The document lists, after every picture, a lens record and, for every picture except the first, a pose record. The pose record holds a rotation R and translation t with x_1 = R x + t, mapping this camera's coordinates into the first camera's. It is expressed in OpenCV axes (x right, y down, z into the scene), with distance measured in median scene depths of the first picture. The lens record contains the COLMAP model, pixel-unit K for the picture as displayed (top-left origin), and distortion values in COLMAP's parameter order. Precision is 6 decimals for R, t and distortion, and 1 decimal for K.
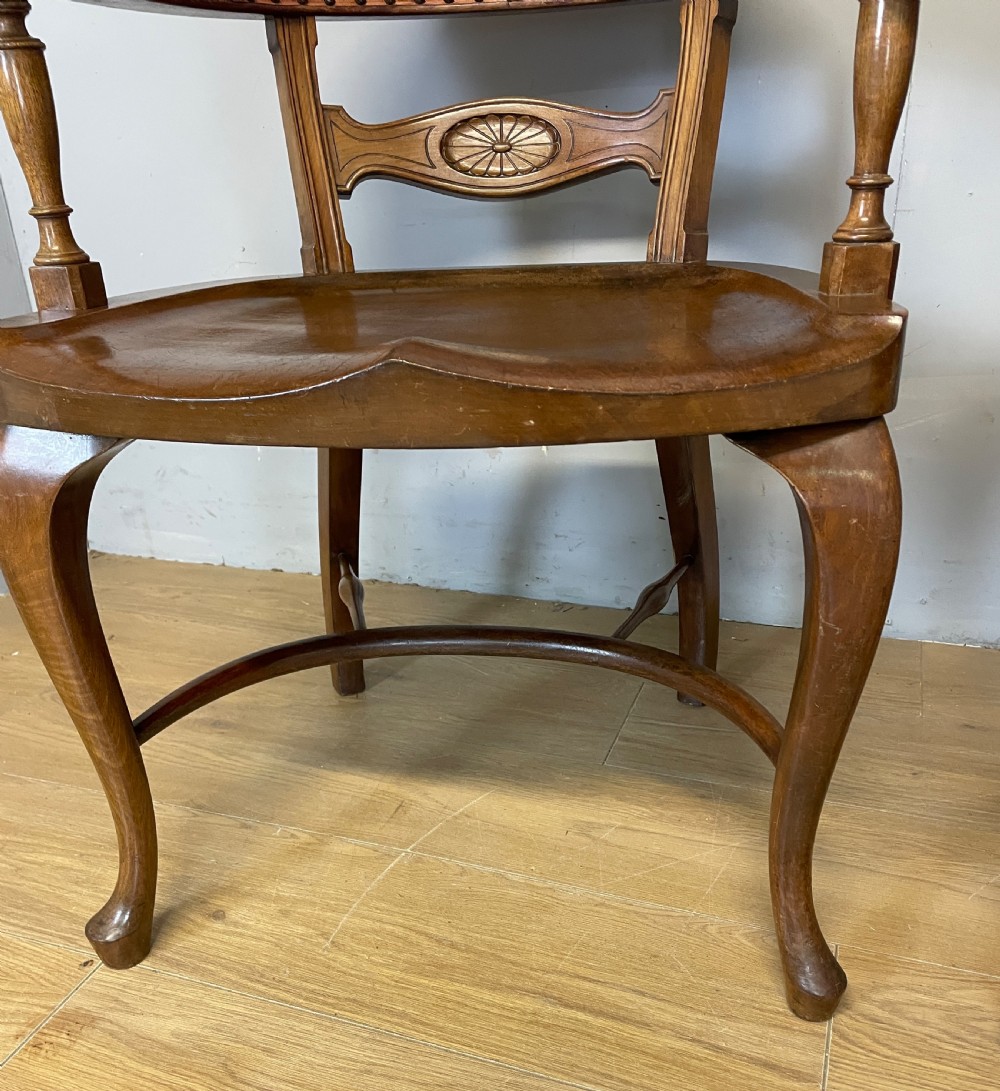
lens RADIAL K [[1014.4, 0, 490.5], [0, 1014.4, 659.5], [0, 0, 1]] dist [0.043904, 0.000000]
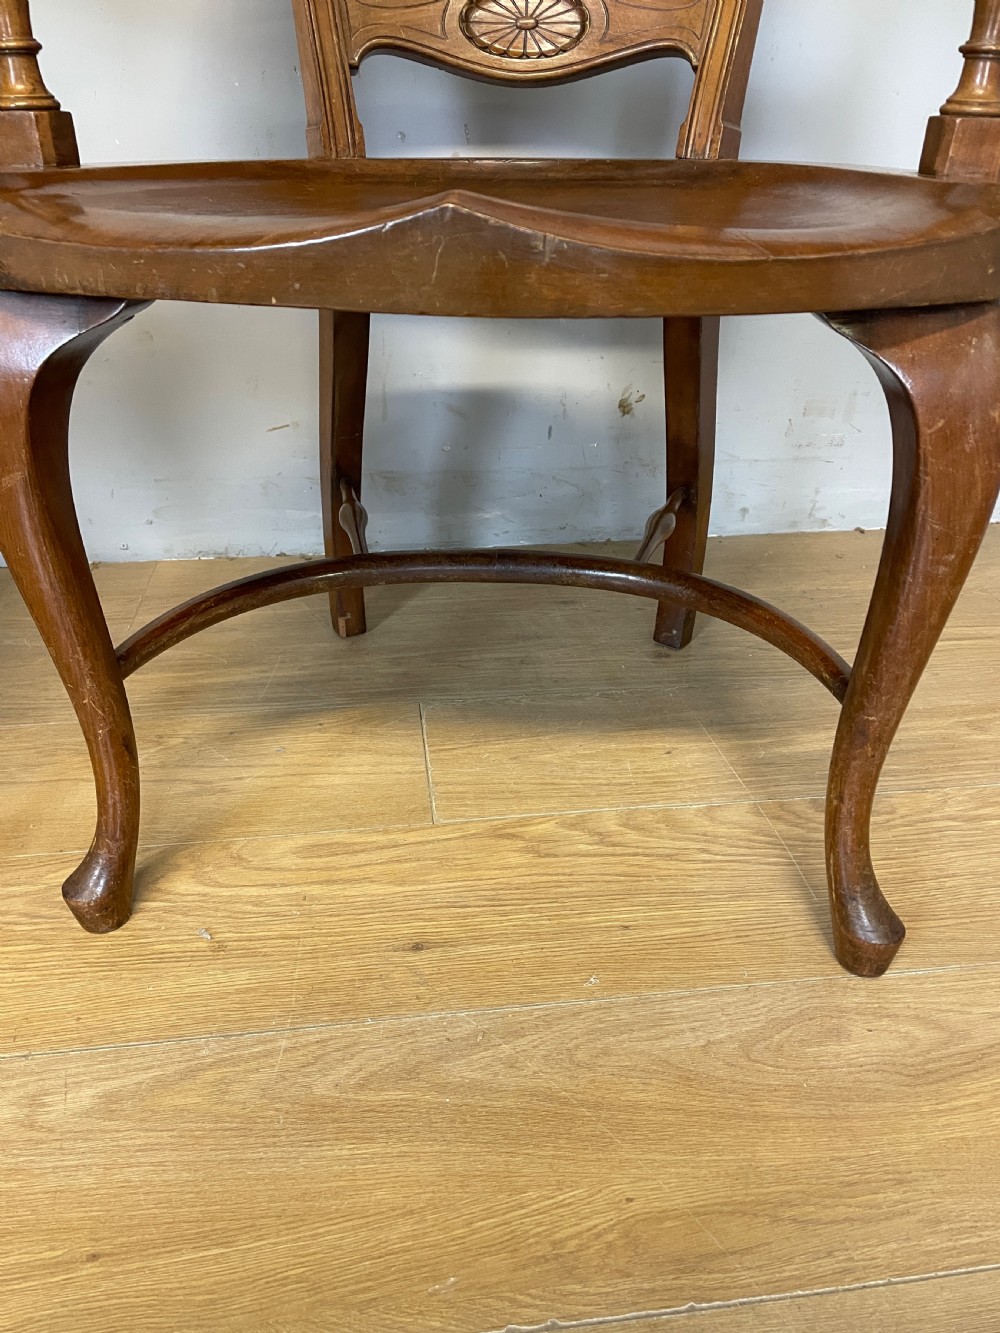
lens RADIAL K [[1005.4, 0, 495.9], [0, 1005.4, 663.9], [0, 0, 1]] dist [0.095502, -0.122628]
pose [[0.886408, -0.184678, 0.424470, 0.398128], [0.173090, 0.982686, 0.066086, 0.110676], [-0.429325, 0.014892, 0.903027, -0.102943]]
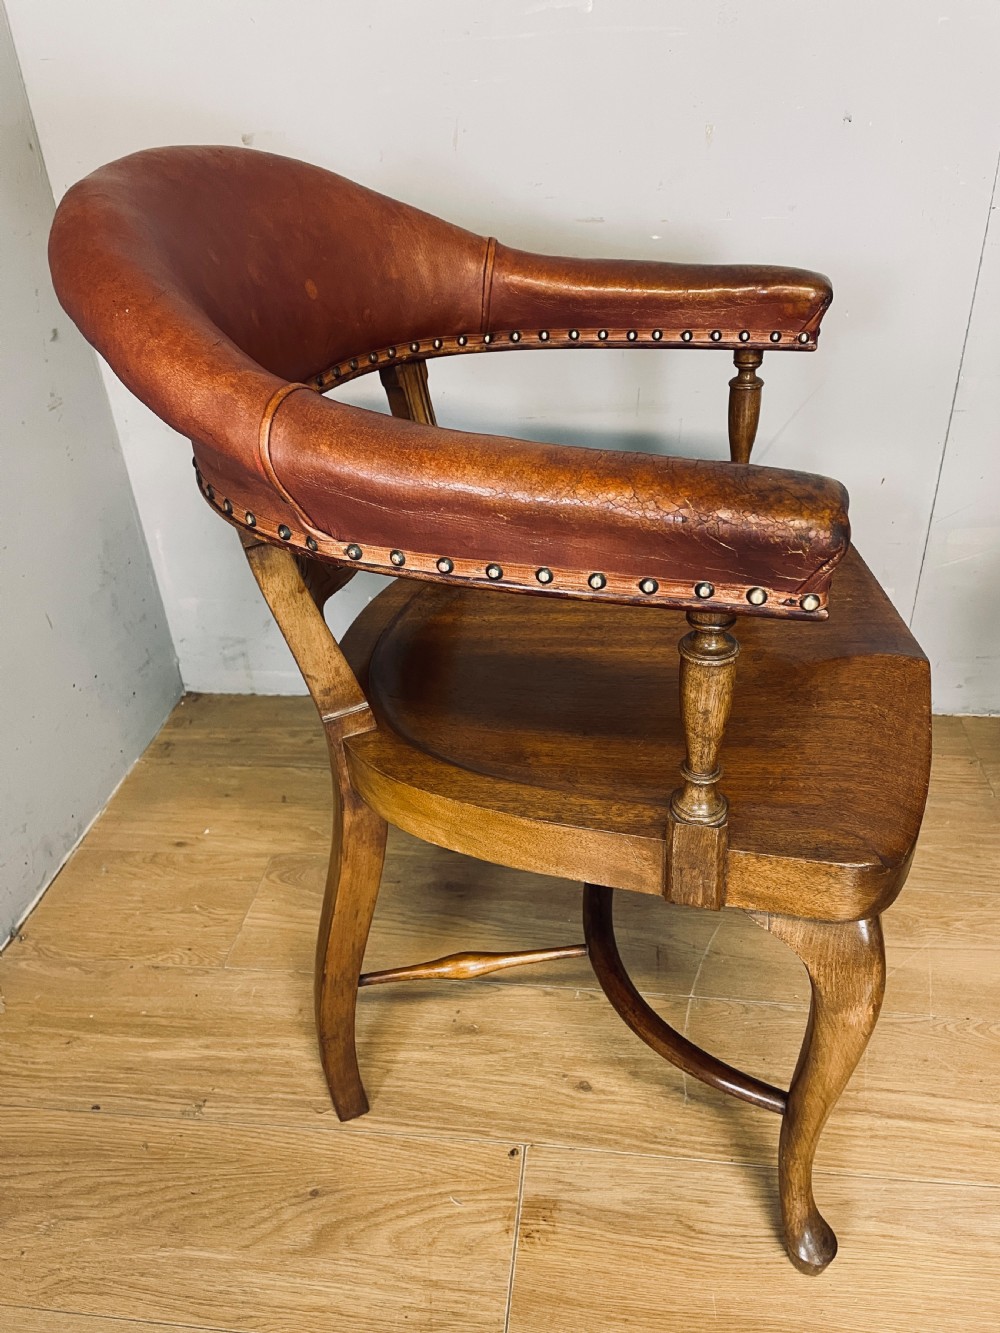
lens RADIAL K [[1005.4, 0, 495.0], [0, 1005.4, 657.5], [0, 0, 1]] dist [0.095502, -0.122628]
pose [[0.973056, -0.127682, 0.191990, -0.549757], [0.111905, 0.989550, 0.090928, -0.399673], [-0.201593, -0.066993, 0.977176, -0.168849]]
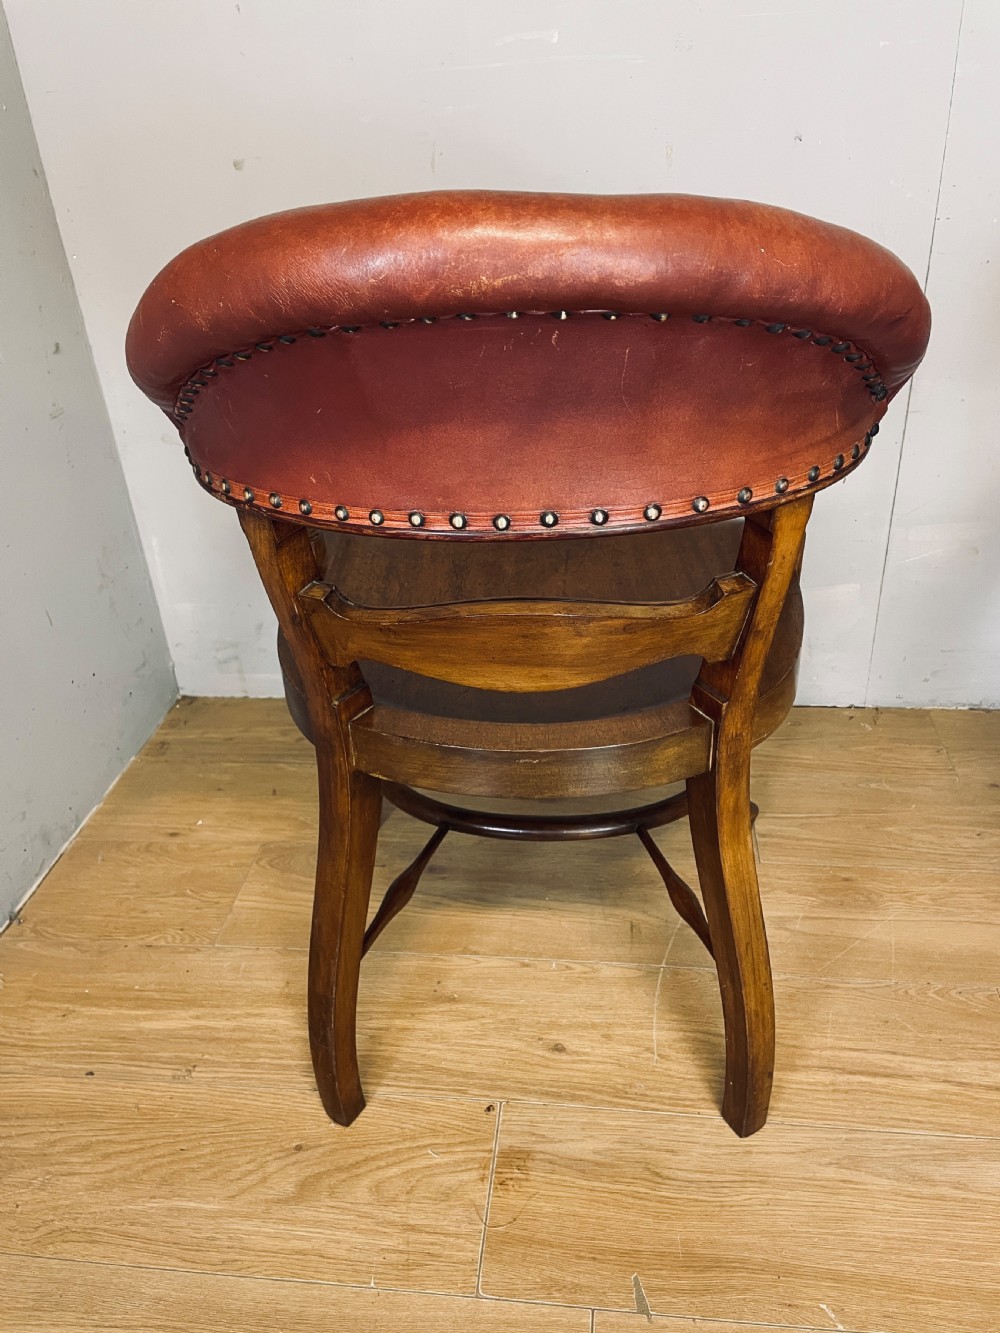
lens RADIAL K [[1005.4, 0, 491.1], [0, 1005.4, 656.2], [0, 0, 1]] dist [0.095502, -0.122628]
pose [[0.972778, -0.128394, 0.192918, -0.540746], [0.120548, 0.991349, 0.051926, -0.327323], [-0.197916, -0.027256, 0.979840, -0.248289]]
